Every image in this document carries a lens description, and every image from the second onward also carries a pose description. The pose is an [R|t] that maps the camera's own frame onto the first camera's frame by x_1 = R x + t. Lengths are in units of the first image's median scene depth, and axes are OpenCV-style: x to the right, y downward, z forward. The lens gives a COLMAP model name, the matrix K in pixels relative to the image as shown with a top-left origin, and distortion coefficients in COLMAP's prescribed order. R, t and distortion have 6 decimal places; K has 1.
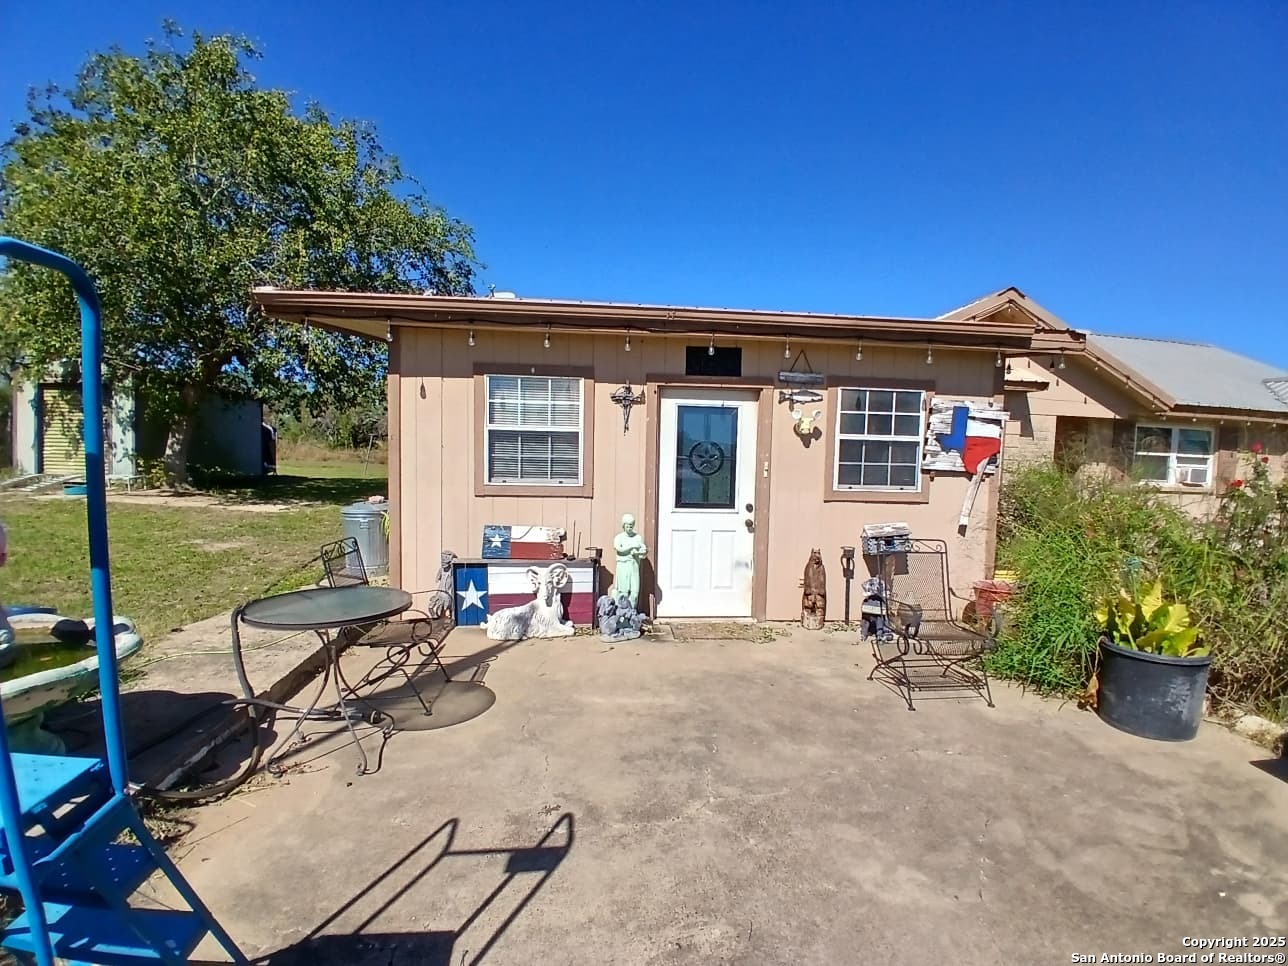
lens RADIAL K [[638.3, 0, 647.9], [0, 638.3, 489.0], [0, 0, 1]] dist [0.003992, -0.050986]
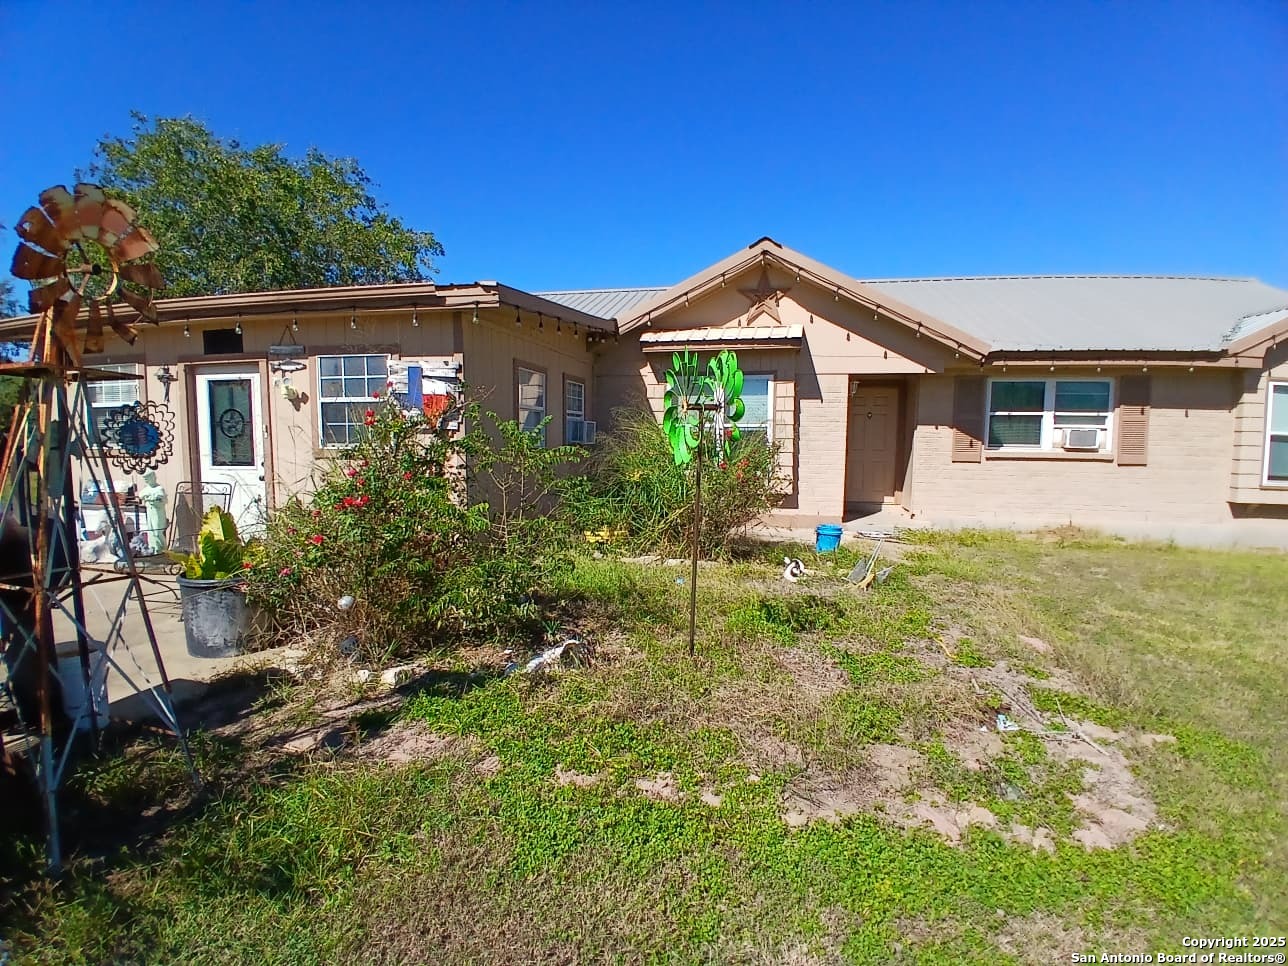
lens RADIAL K [[638.3, 0, 647.9], [0, 638.3, 489.0], [0, 0, 1]] dist [0.003992, -0.050986]
pose [[0.957528, -0.001630, -0.288335, 1.171052], [0.005460, 0.999907, 0.012478, 0.063468], [0.288288, -0.013522, 0.957448, 0.091729]]
